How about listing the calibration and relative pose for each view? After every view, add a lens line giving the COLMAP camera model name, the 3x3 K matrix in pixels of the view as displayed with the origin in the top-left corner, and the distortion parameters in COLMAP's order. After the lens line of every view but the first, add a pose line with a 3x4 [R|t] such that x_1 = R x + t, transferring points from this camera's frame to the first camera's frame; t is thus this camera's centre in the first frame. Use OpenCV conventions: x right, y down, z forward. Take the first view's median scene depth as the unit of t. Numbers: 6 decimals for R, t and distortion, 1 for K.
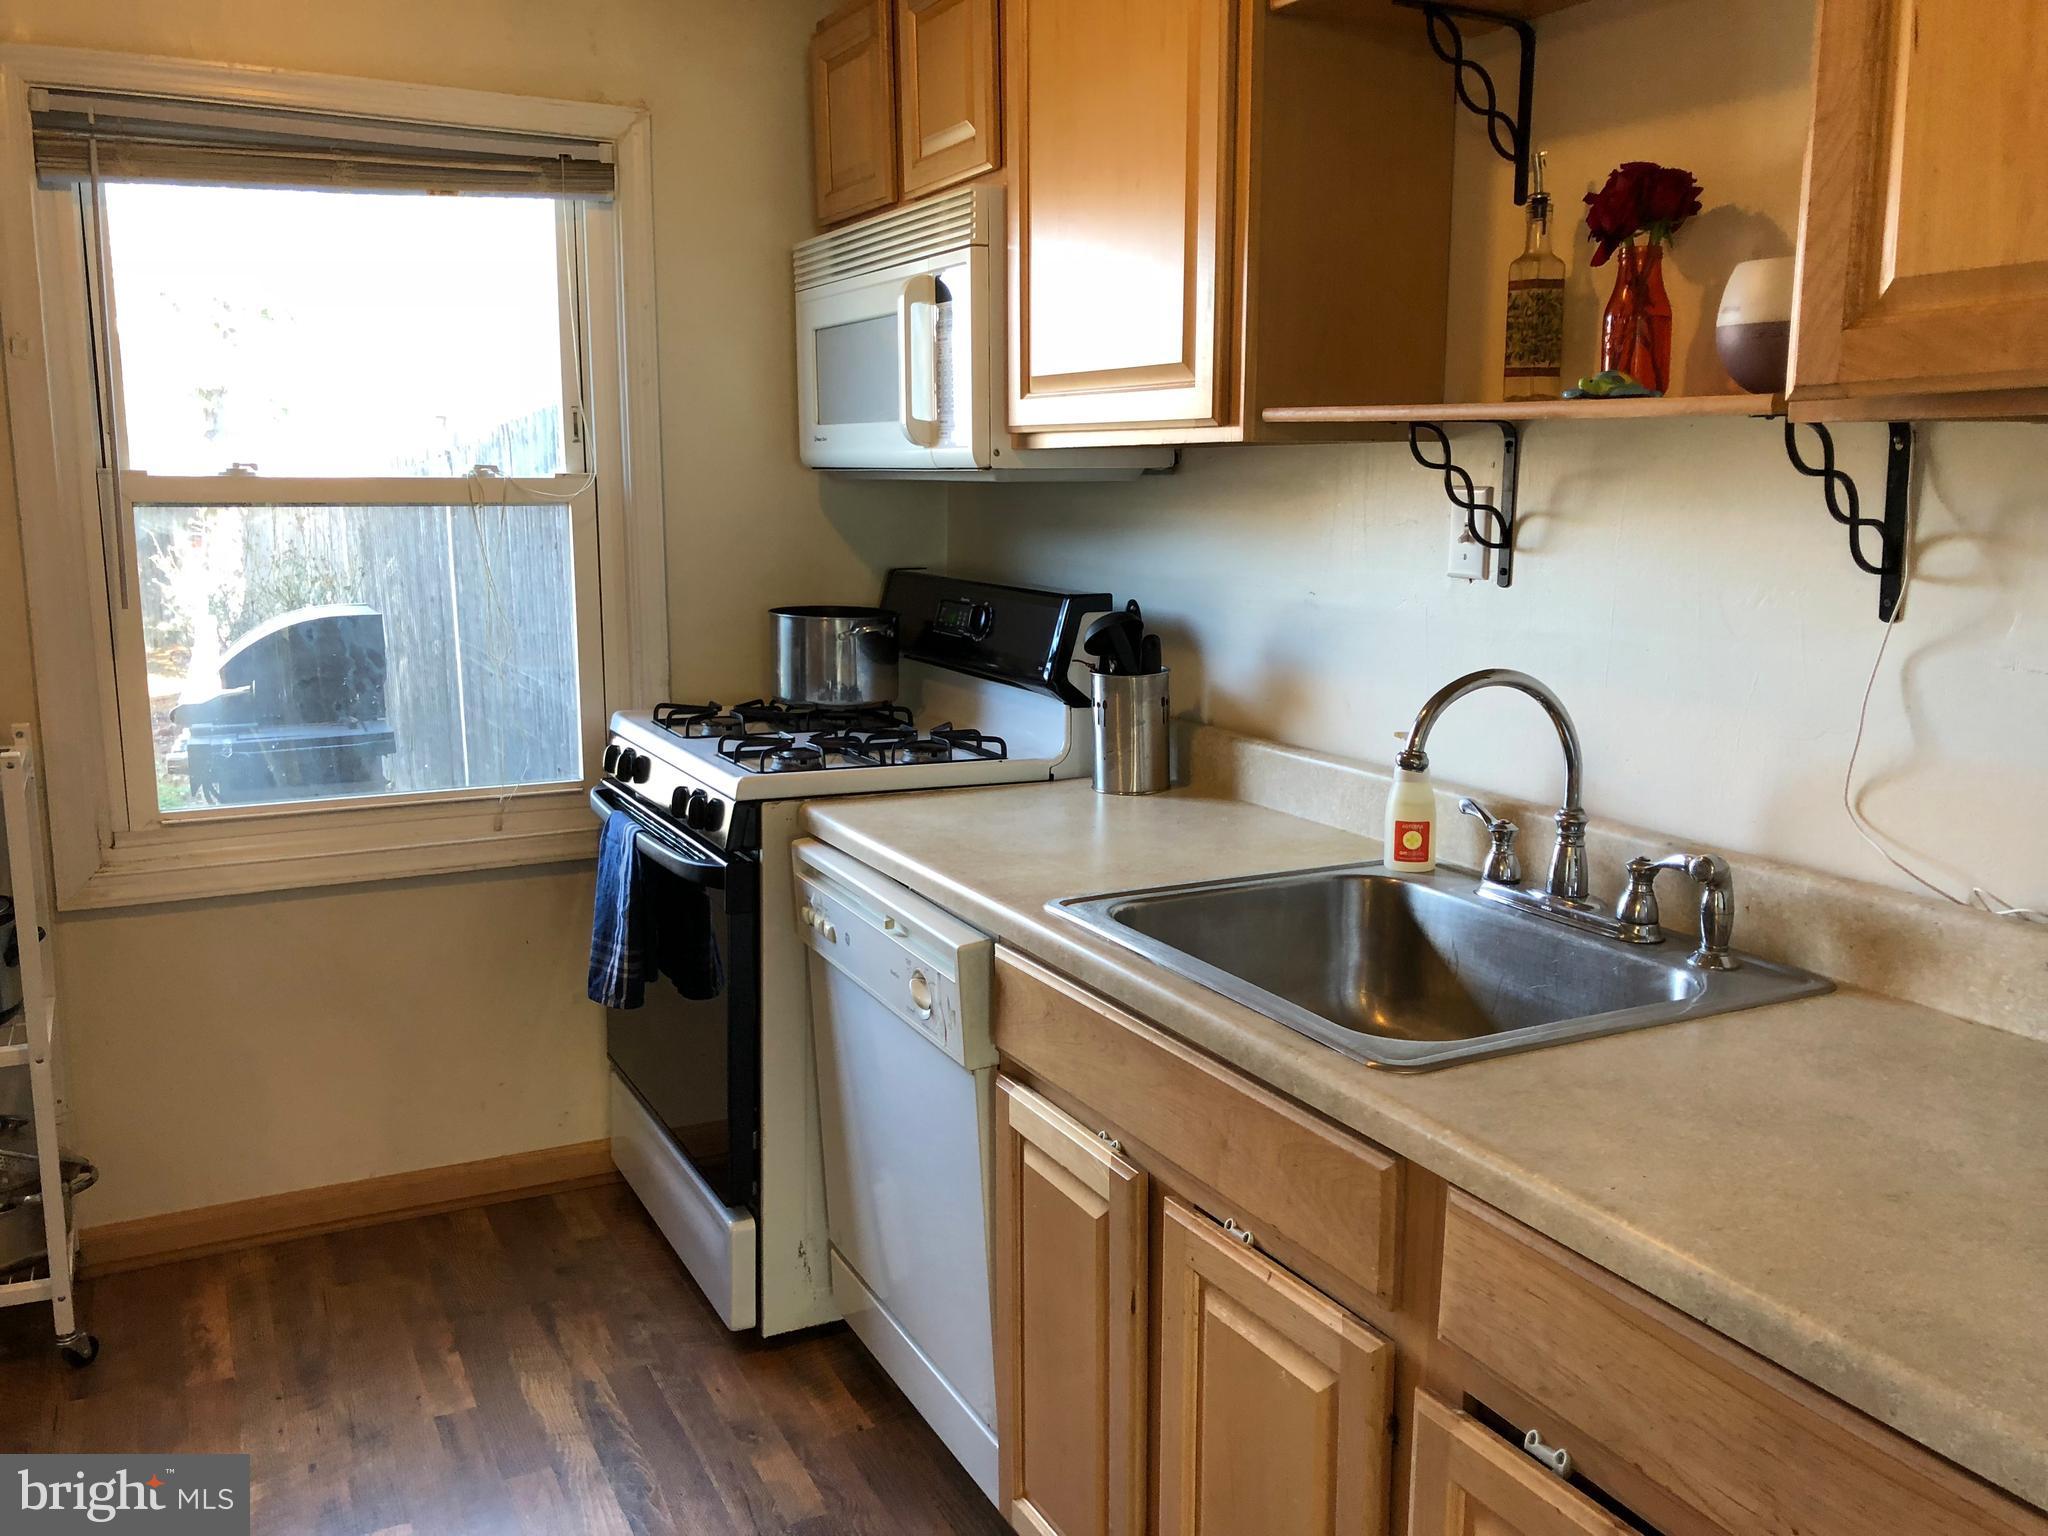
lens RADIAL K [[1731.8, 0, 1020.3], [0, 1731.8, 746.0], [0, 0, 1]] dist [0.046639, 0.005835]
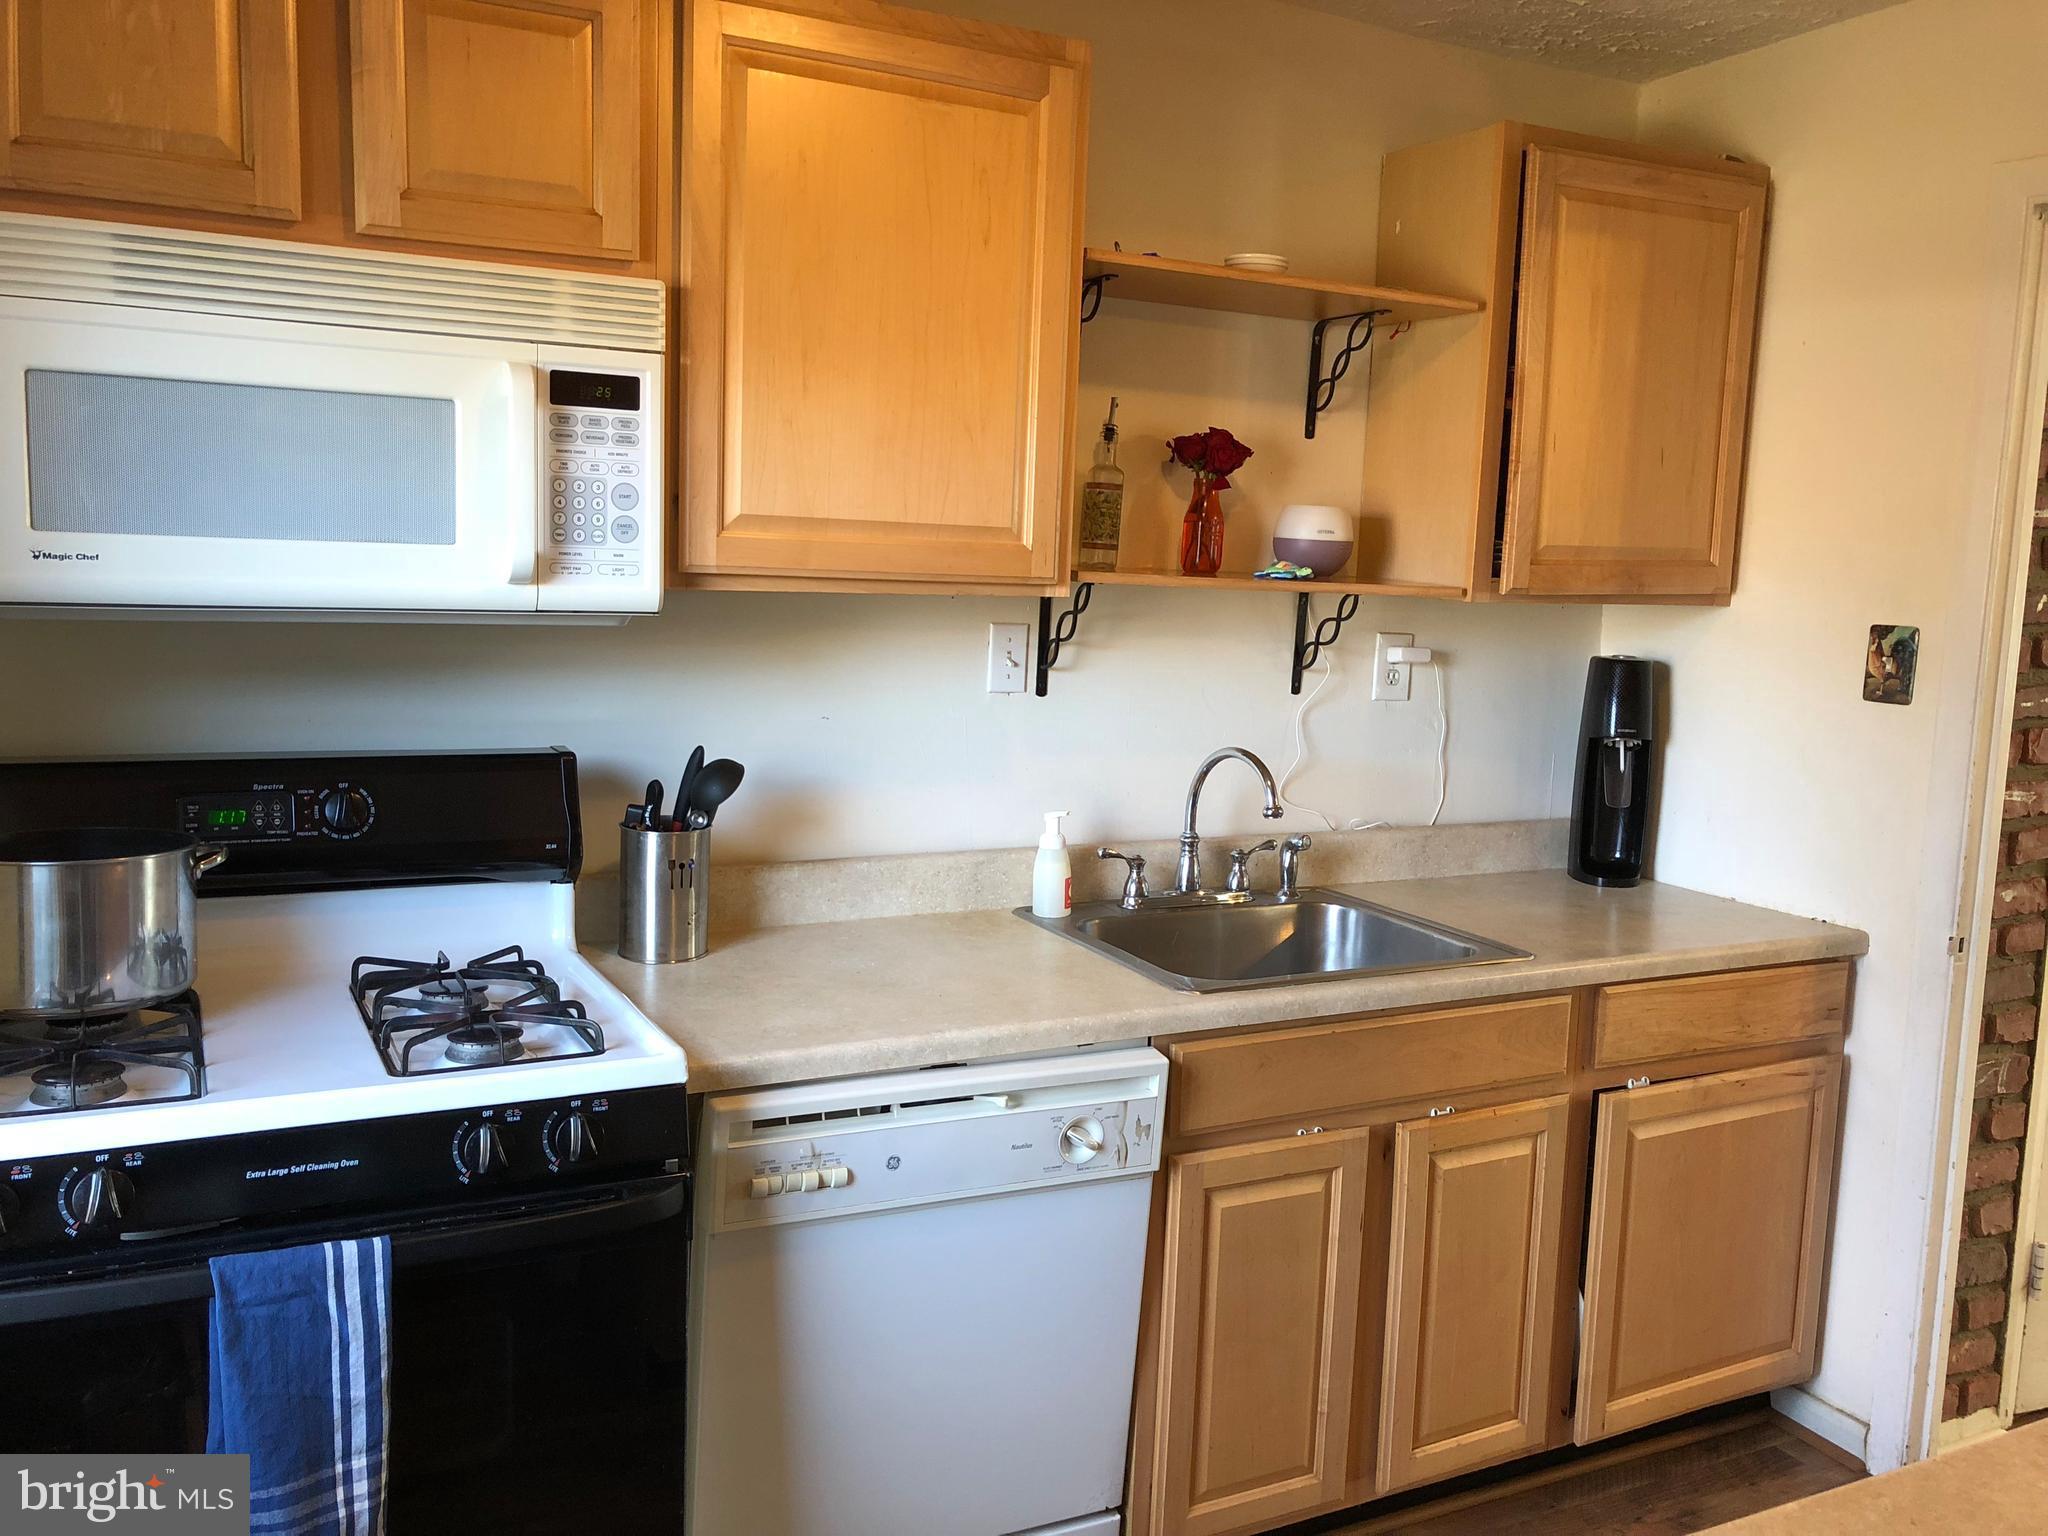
lens RADIAL K [[1696.4, 0, 1027.2], [0, 1696.4, 759.2], [0, 0, 1]] dist [0.054436, -0.055702]
pose [[0.005384, -0.127888, 0.991774, -1.240115], [0.125384, 0.984048, 0.126211, -0.251164], [-0.992094, 0.123673, 0.021333, 1.170223]]
